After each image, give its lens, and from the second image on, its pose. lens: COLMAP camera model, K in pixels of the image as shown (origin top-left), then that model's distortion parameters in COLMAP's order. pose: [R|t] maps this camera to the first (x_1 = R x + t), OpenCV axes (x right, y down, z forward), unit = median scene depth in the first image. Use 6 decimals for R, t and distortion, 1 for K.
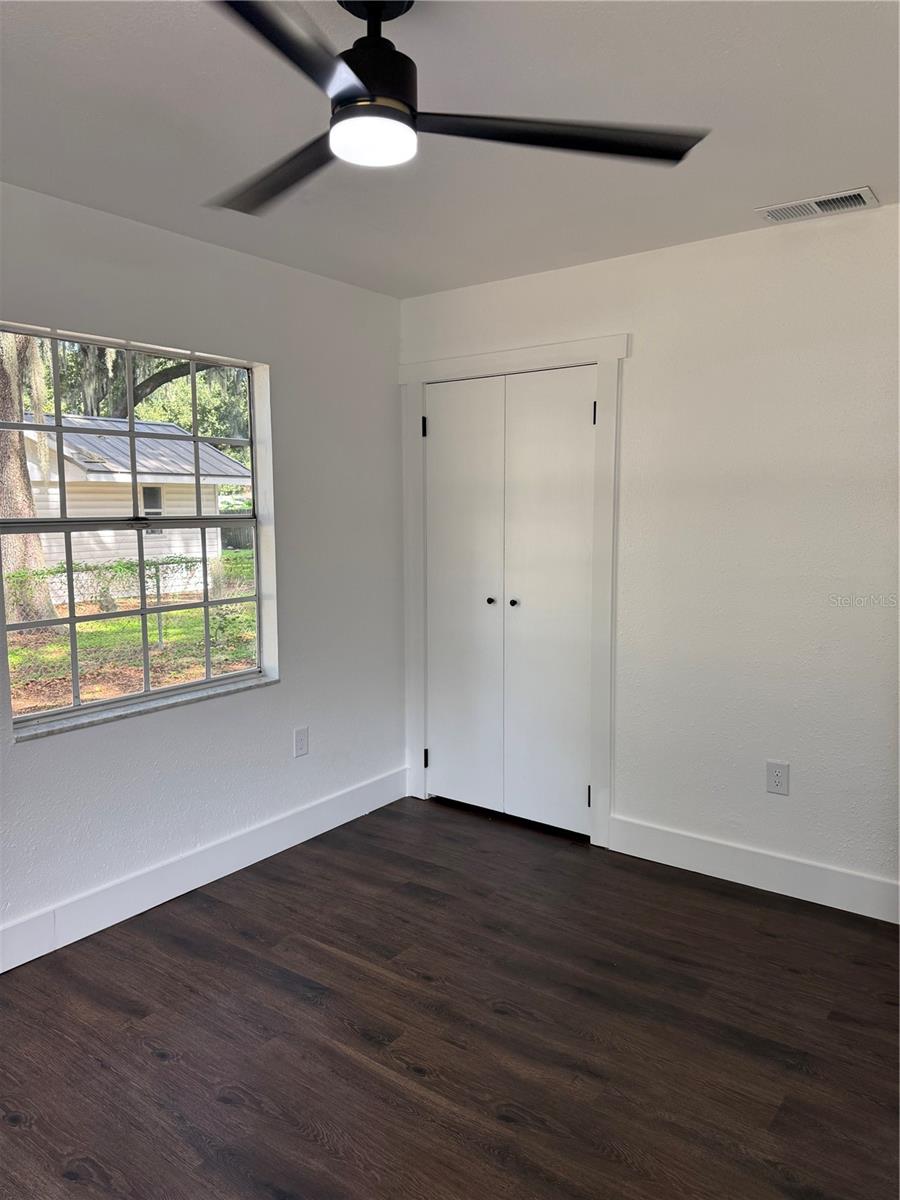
lens RADIAL K [[861.1, 0, 442.5], [0, 861.1, 599.7], [0, 0, 1]] dist [0.020559, -0.003781]
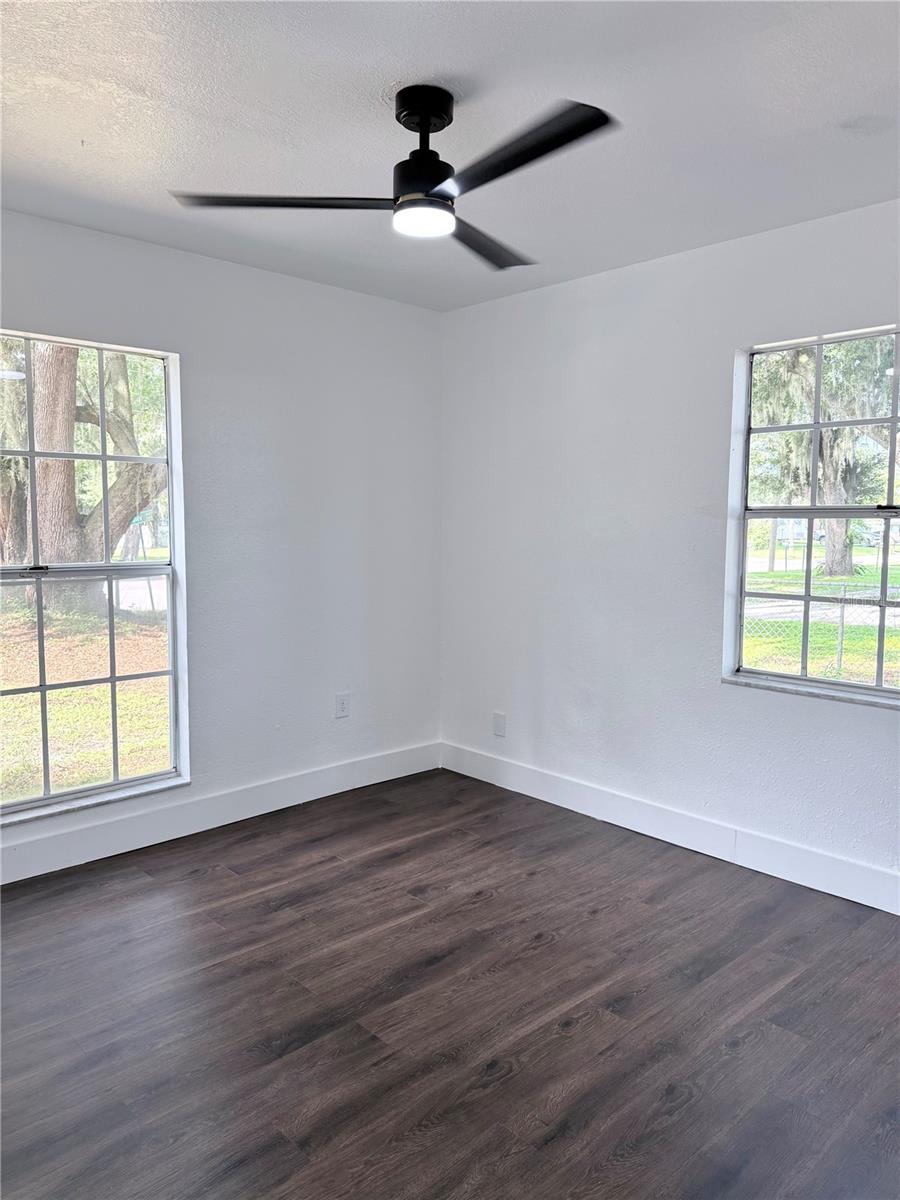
lens RADIAL K [[848.7, 0, 450.0], [0, 848.7, 600.0], [0, 0, 1]] dist [0.004189, -0.000024]
pose [[-0.165299, 0.094458, -0.981710, 0.880496], [-0.120669, 0.985987, 0.115188, -0.053887], [0.978834, 0.137502, -0.151584, 0.878875]]
